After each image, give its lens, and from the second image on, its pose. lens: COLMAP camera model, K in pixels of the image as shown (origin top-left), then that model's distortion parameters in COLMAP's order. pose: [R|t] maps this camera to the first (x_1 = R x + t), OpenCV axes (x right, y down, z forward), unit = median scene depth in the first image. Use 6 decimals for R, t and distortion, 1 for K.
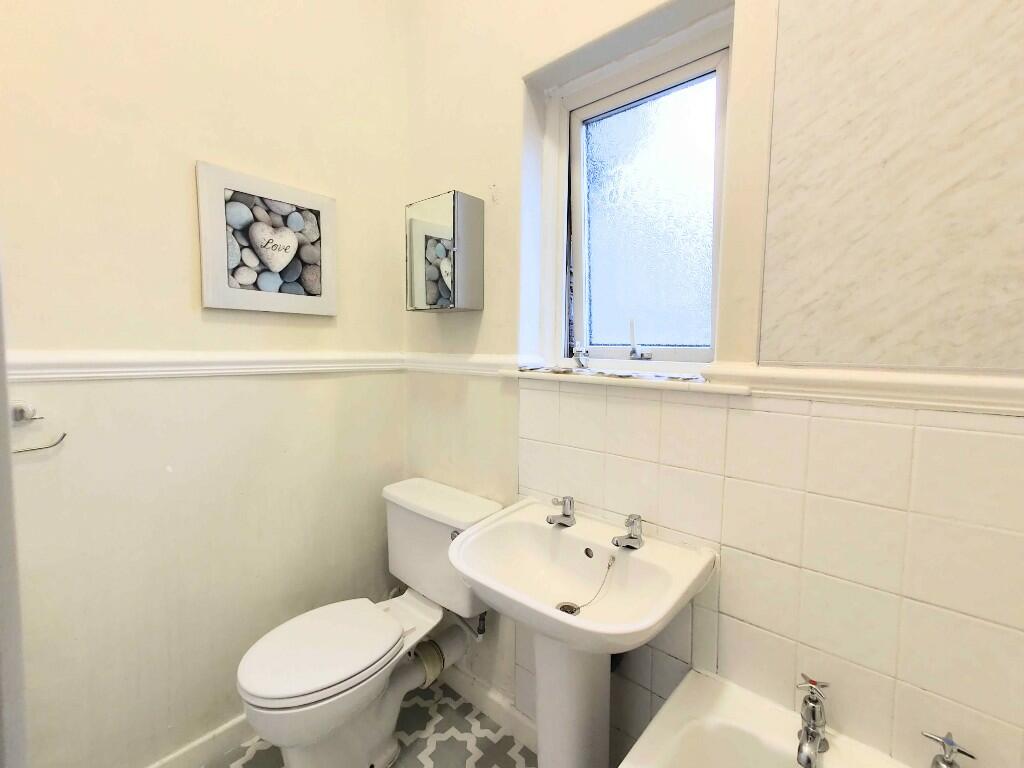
lens RADIAL K [[450.6, 0, 510.3], [0, 450.6, 379.5], [0, 0, 1]] dist [0.001759, 0.000851]
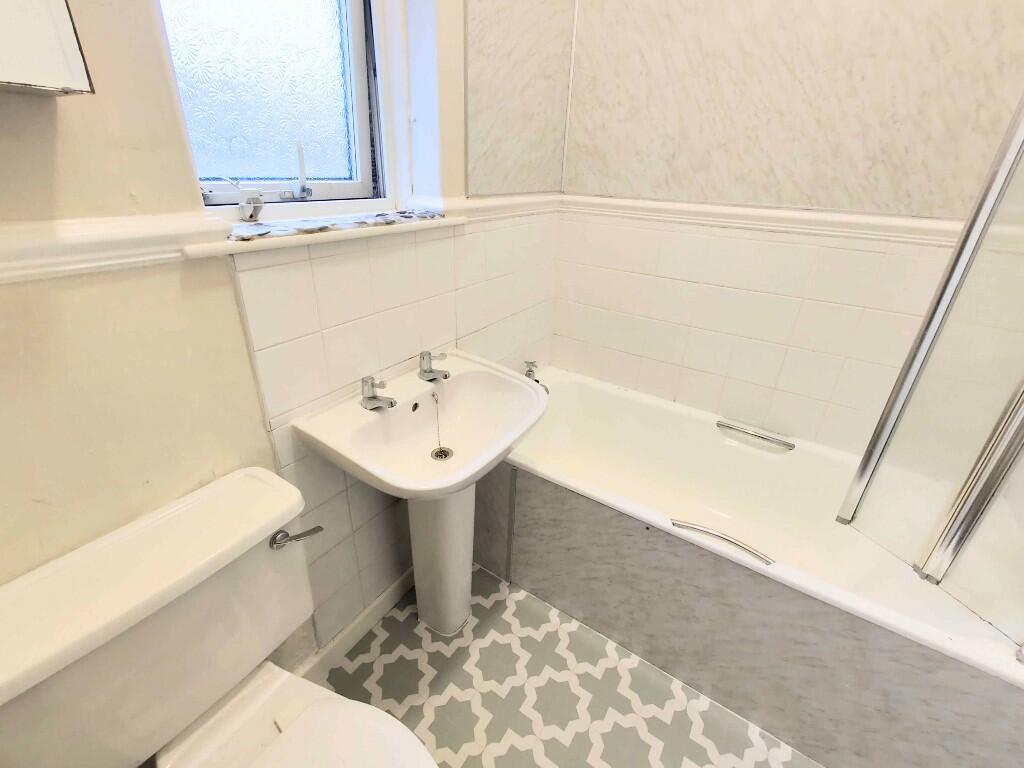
lens RADIAL K [[450.6, 0, 510.3], [0, 450.6, 379.5], [0, 0, 1]] dist [0.001759, 0.000851]
pose [[-0.146380, -0.444156, 0.883911, -0.884728], [0.037190, 0.890433, 0.453593, -0.156177], [-0.988529, 0.099270, -0.113823, 1.074430]]
